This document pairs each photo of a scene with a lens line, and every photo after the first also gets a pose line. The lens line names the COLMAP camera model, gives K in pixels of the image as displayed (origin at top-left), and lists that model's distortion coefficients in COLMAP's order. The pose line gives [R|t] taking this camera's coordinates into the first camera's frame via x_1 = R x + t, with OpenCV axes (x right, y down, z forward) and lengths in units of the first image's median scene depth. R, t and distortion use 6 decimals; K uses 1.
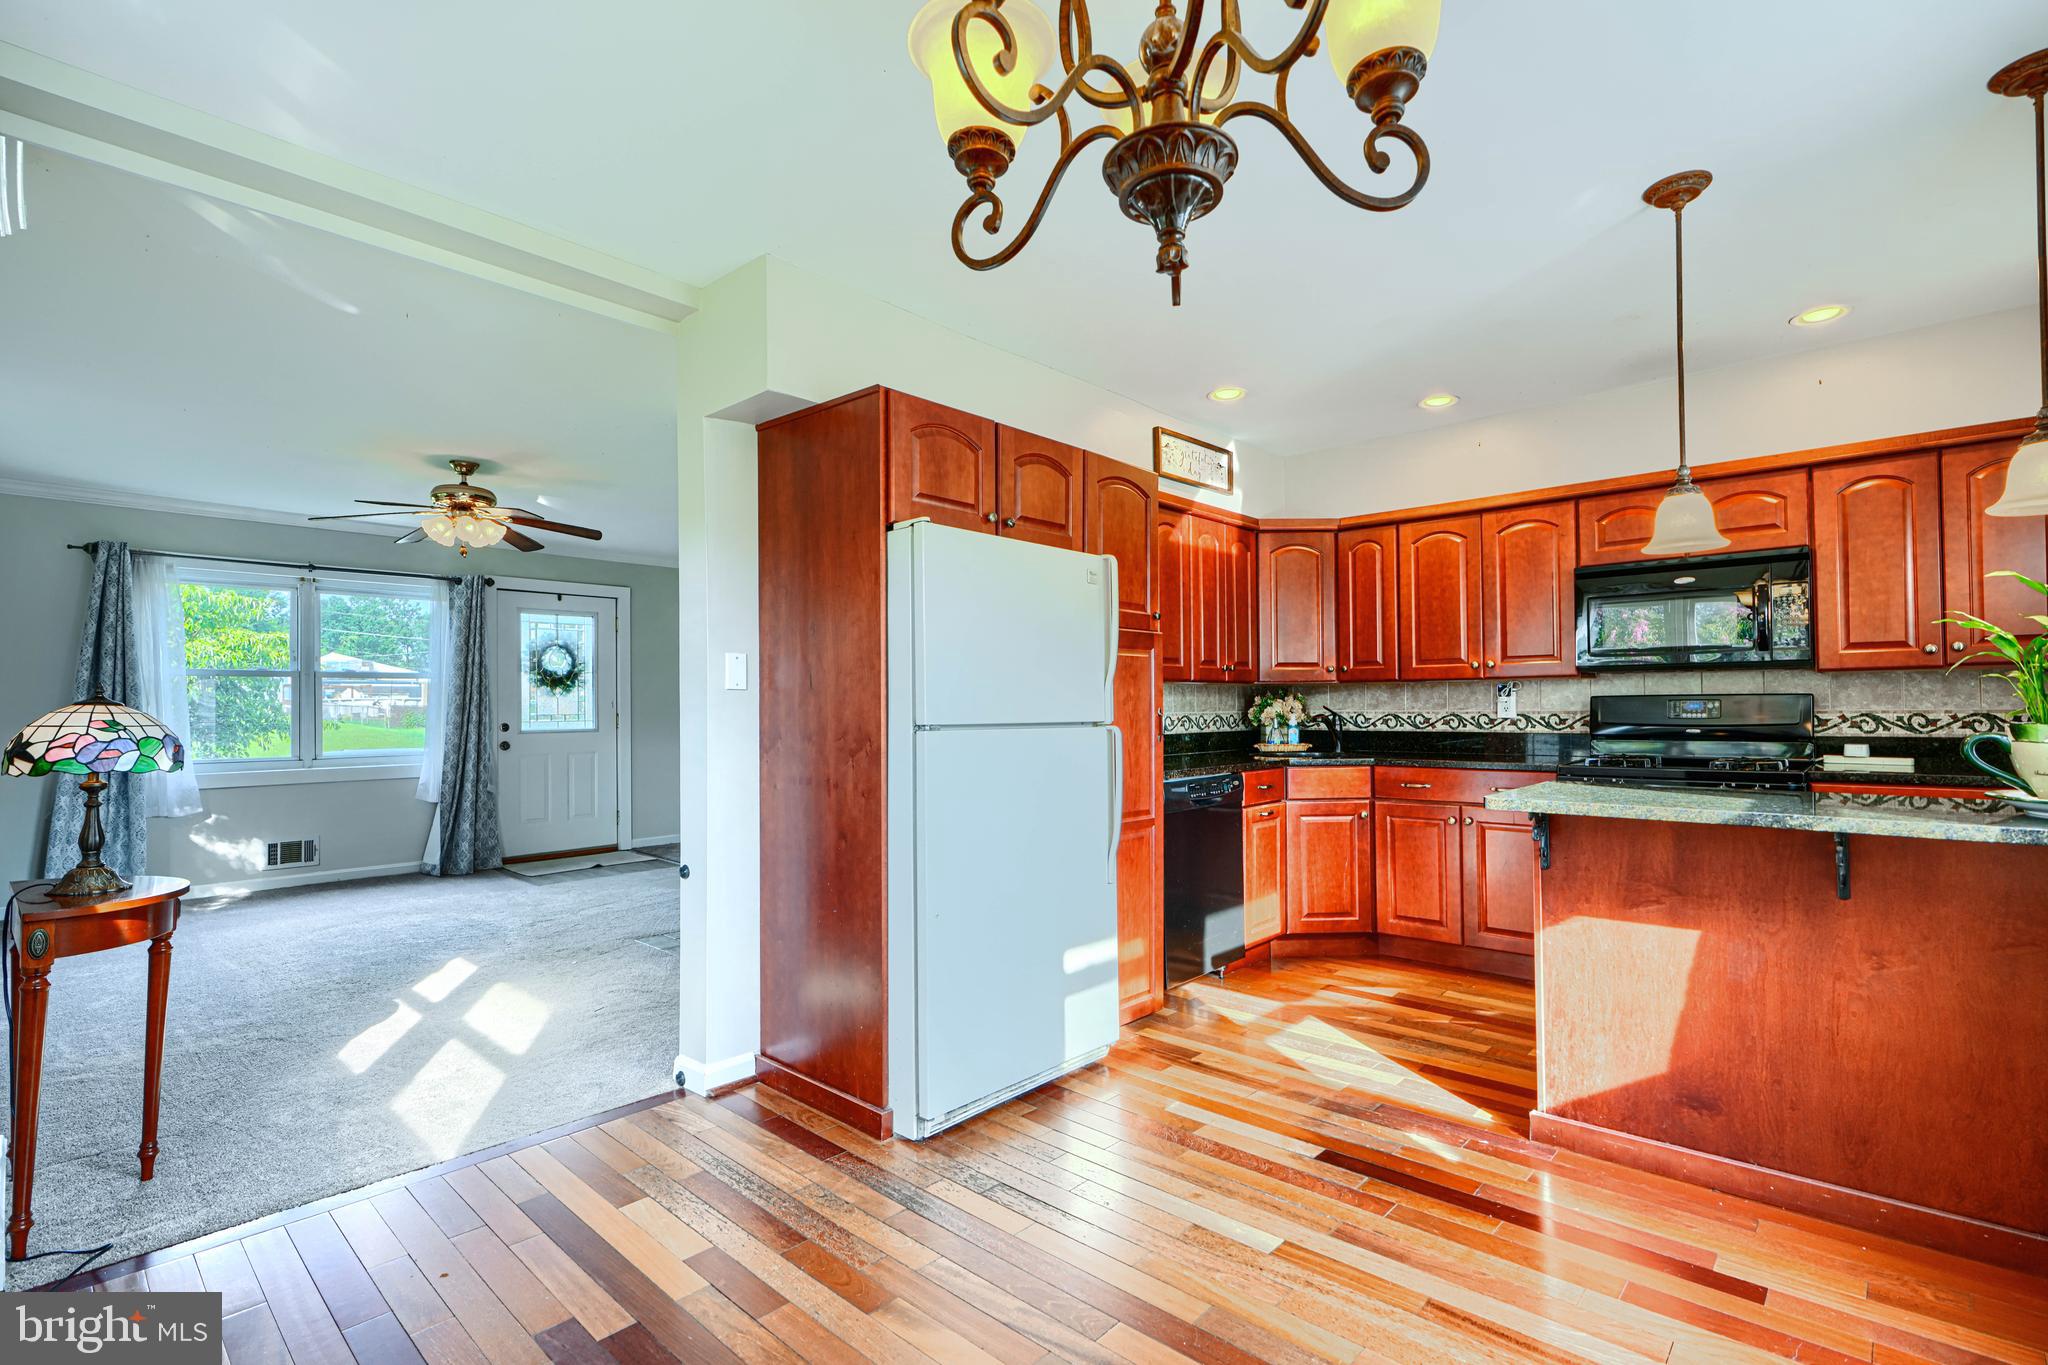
lens RADIAL K [[939.0, 0, 1027.7], [0, 939.0, 693.6], [0, 0, 1]] dist [-0.000708, -0.000160]
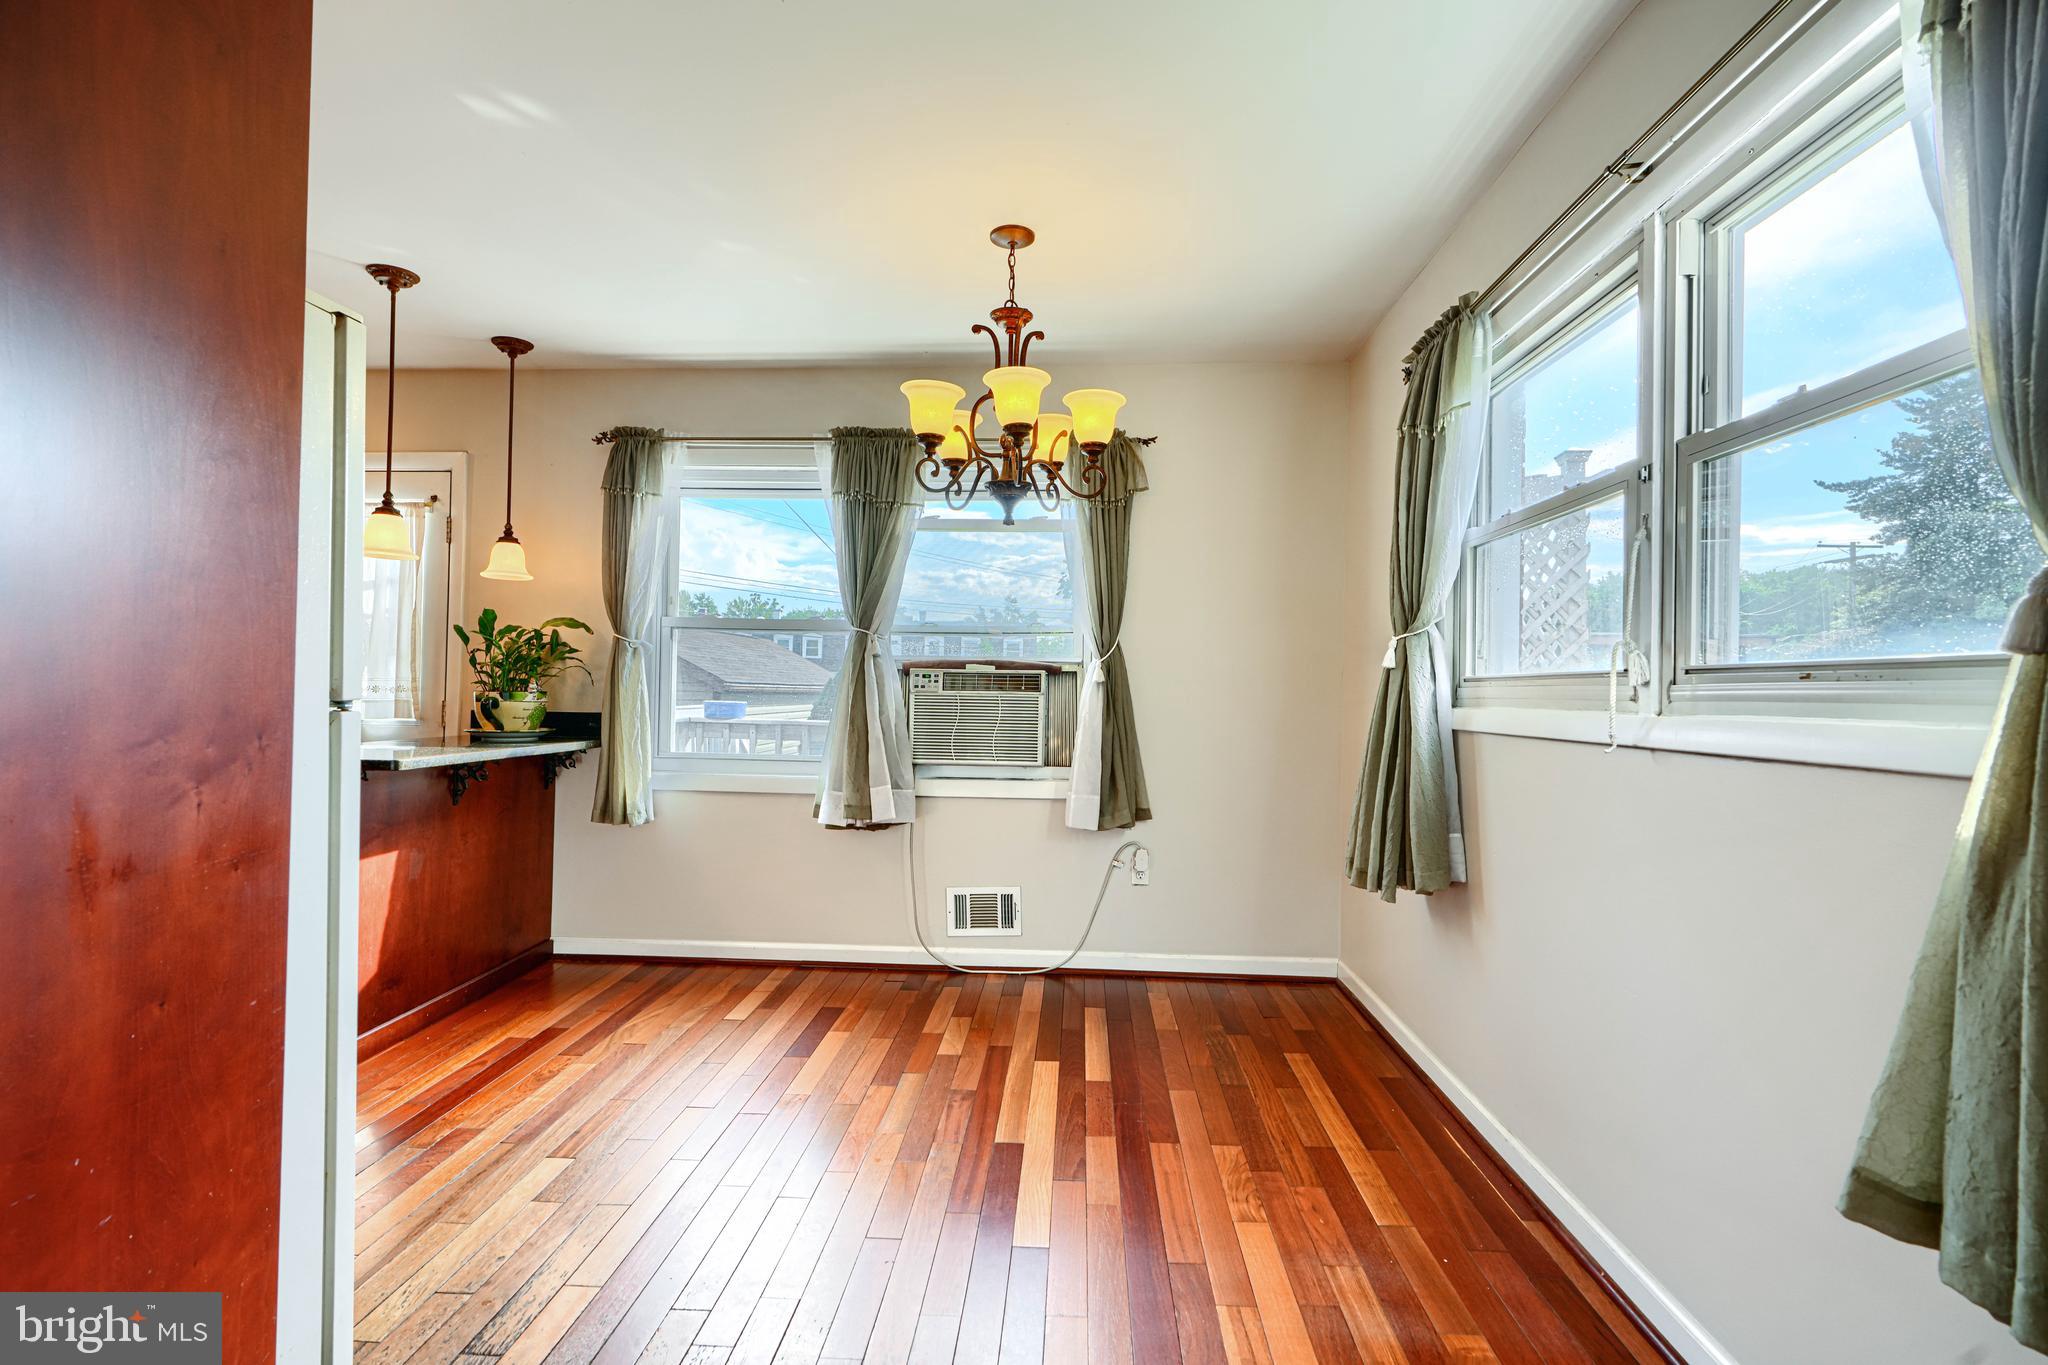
lens RADIAL K [[925.1, 0, 1031.5], [0, 925.1, 674.4], [0, 0, 1]] dist [0.001353, 0.000112]
pose [[-0.639760, 0.012321, 0.768476, -0.455301], [-0.019381, 0.999295, -0.032157, 0.016461], [-0.768330, -0.035467, -0.639070, 0.616368]]
